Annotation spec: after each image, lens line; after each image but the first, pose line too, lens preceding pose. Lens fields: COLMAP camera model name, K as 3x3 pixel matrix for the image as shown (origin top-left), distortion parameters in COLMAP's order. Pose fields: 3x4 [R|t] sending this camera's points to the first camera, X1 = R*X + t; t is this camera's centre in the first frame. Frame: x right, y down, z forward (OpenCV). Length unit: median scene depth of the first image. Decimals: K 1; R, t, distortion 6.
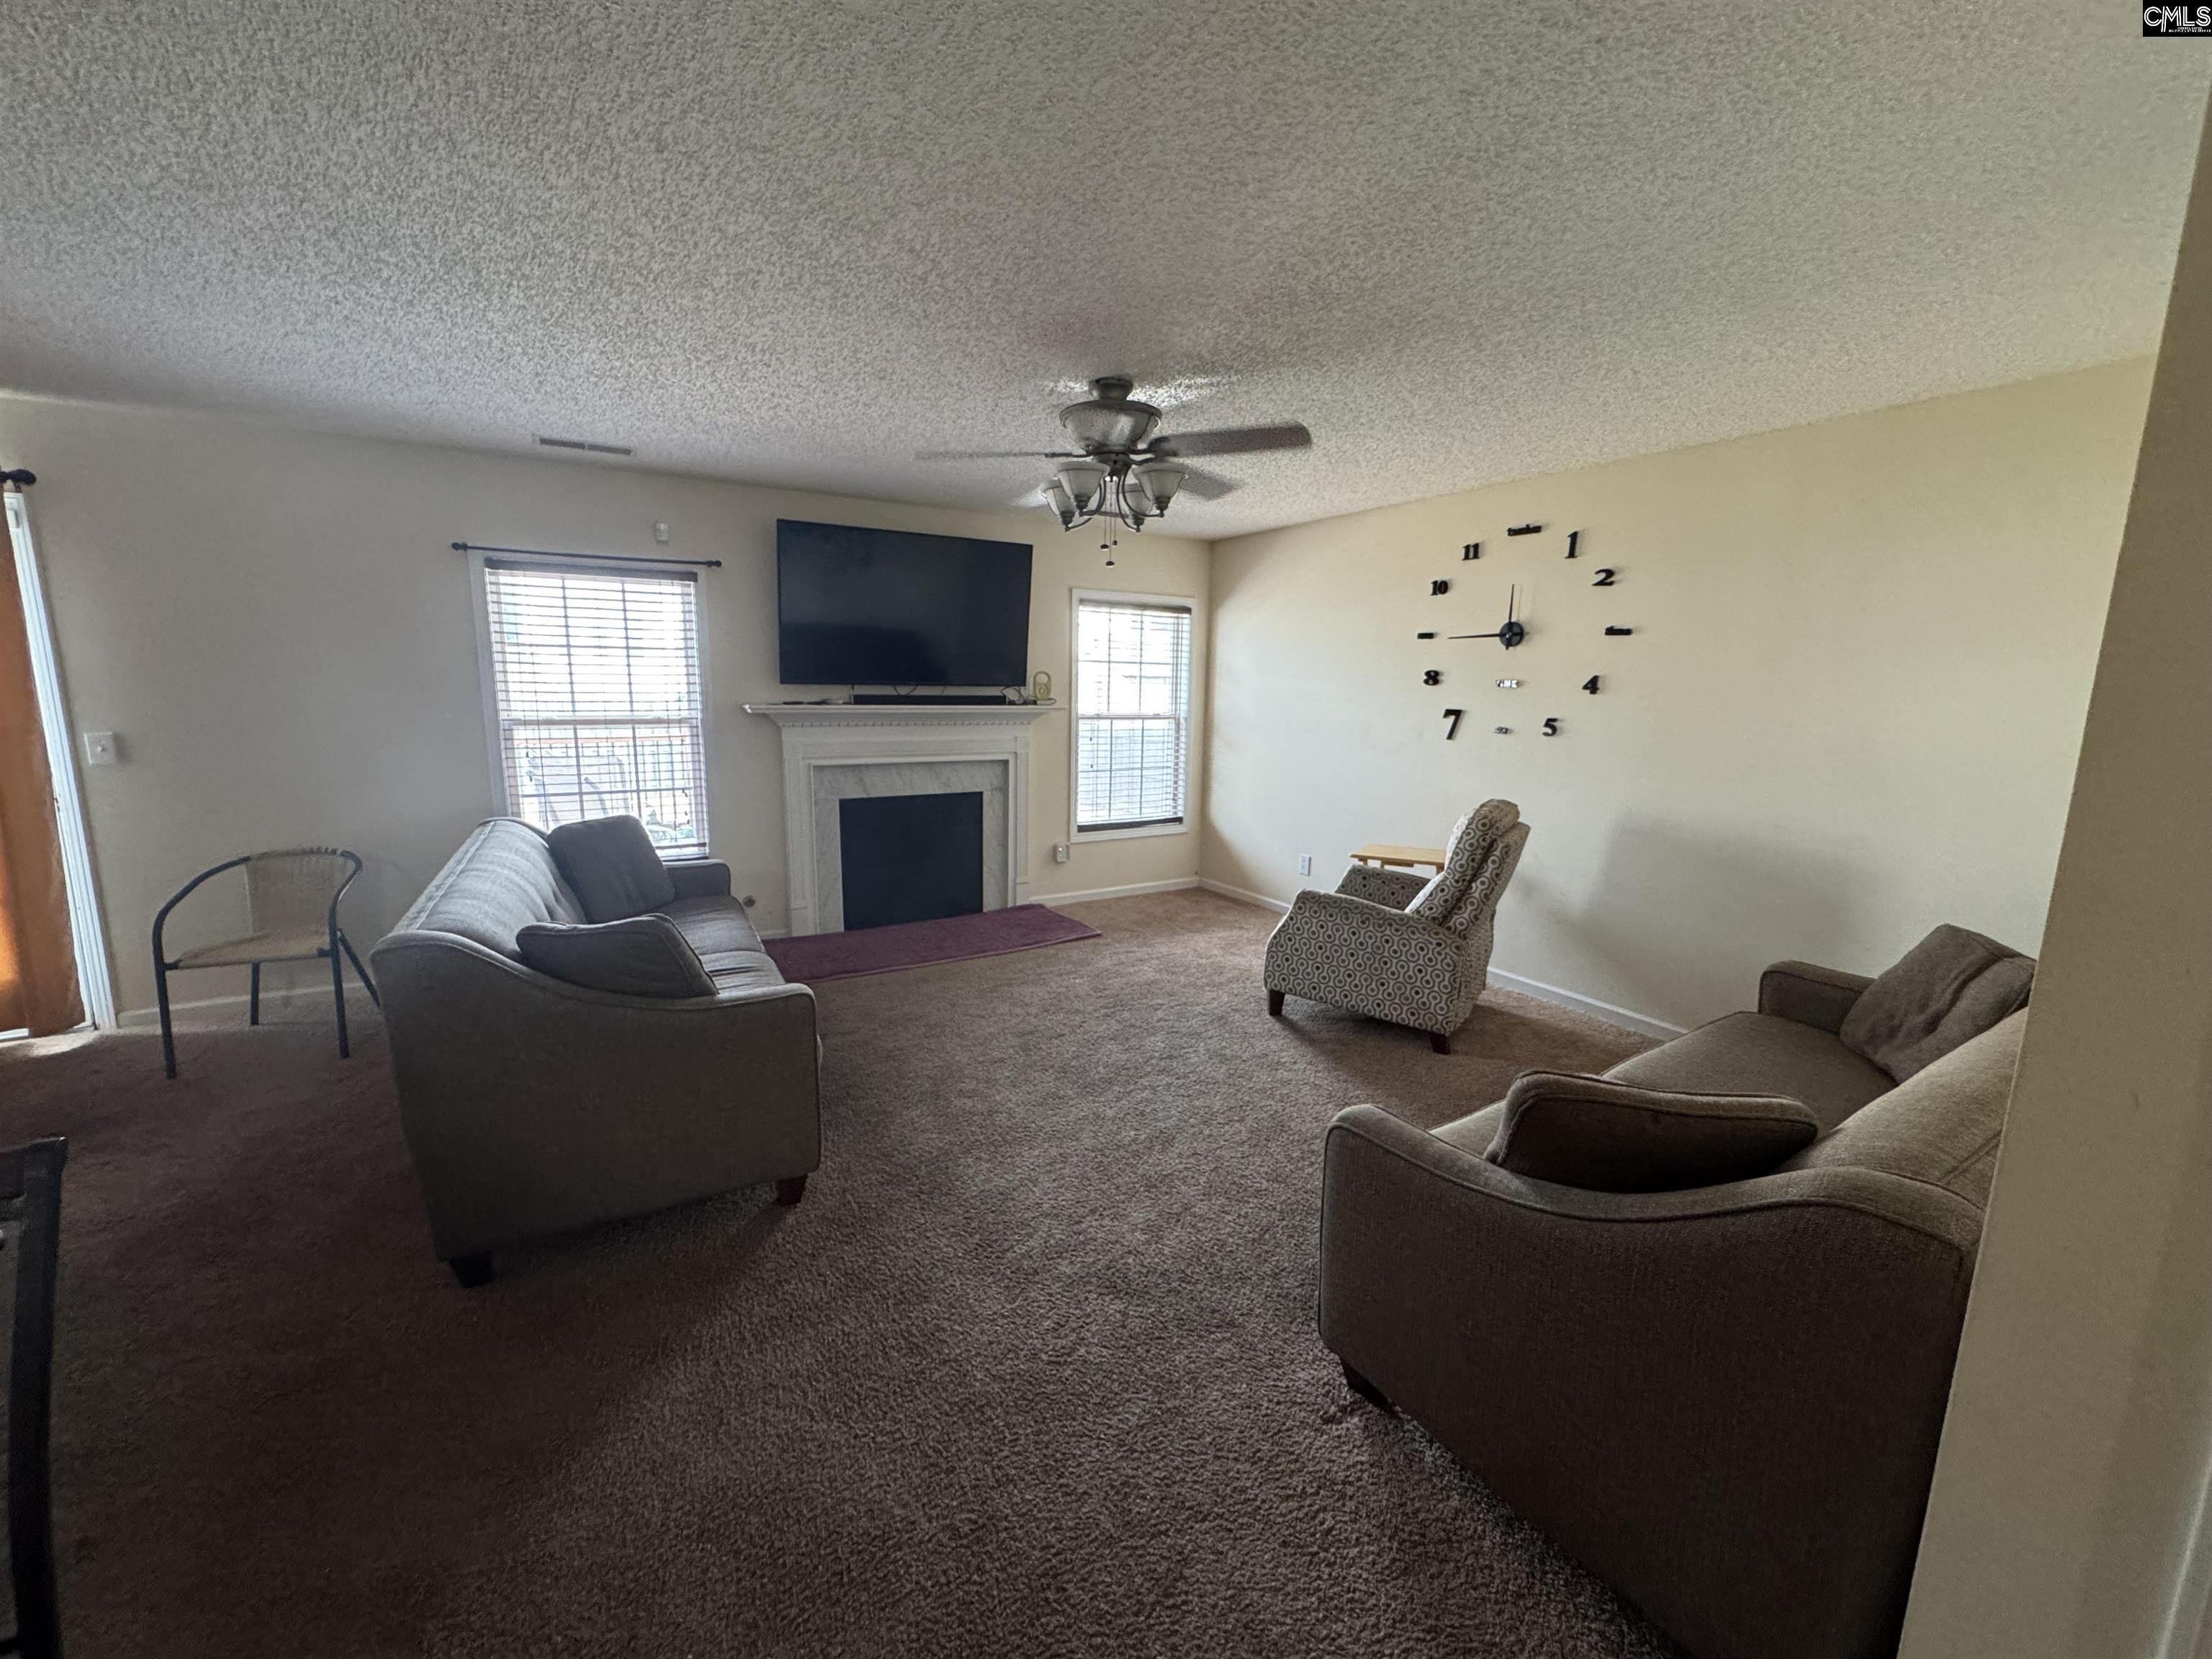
lens RADIAL K [[882.4, 0, 1111.4], [0, 882.4, 821.7], [0, 0, 1]] dist [-0.015715, 0.000756]
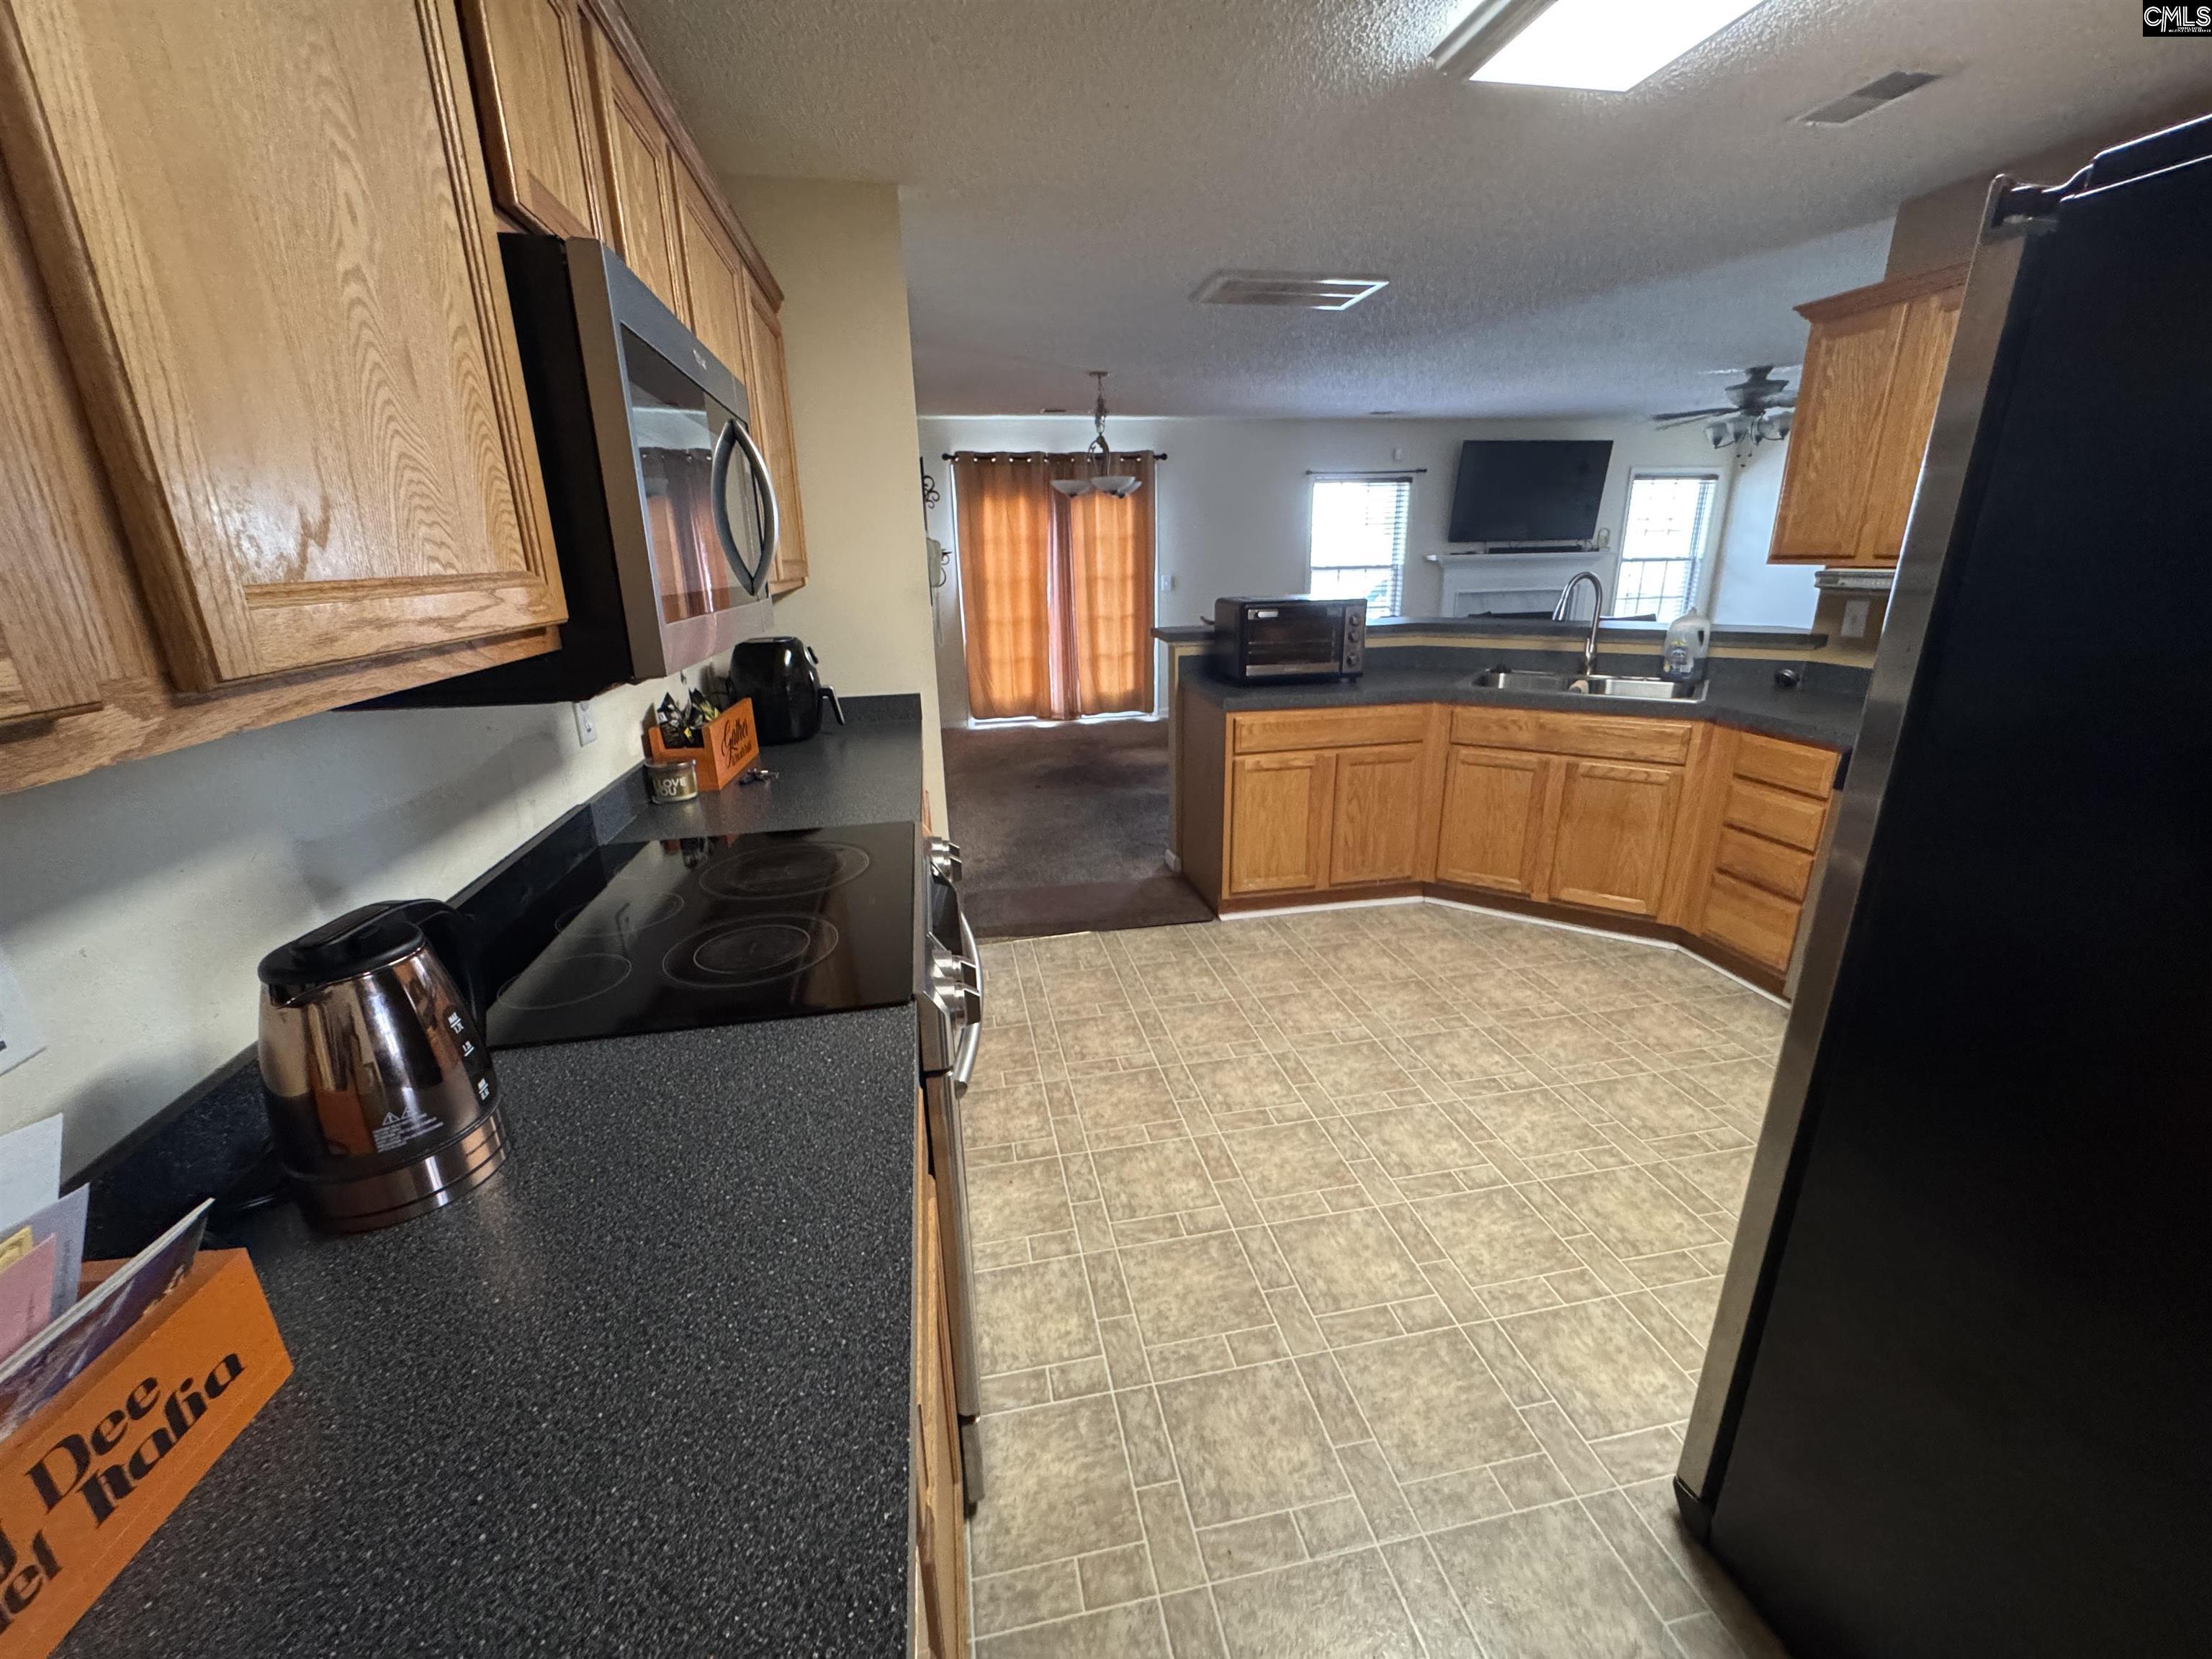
lens RADIAL K [[882.4, 0, 1097.3], [0, 882.4, 817.5], [0, 0, 1]] dist [-0.015715, 0.000756]
pose [[0.928932, 0.069383, -0.363692, -0.306354], [-0.017879, 0.989545, 0.143114, 0.116371], [0.369819, -0.126440, 0.920460, -0.739732]]
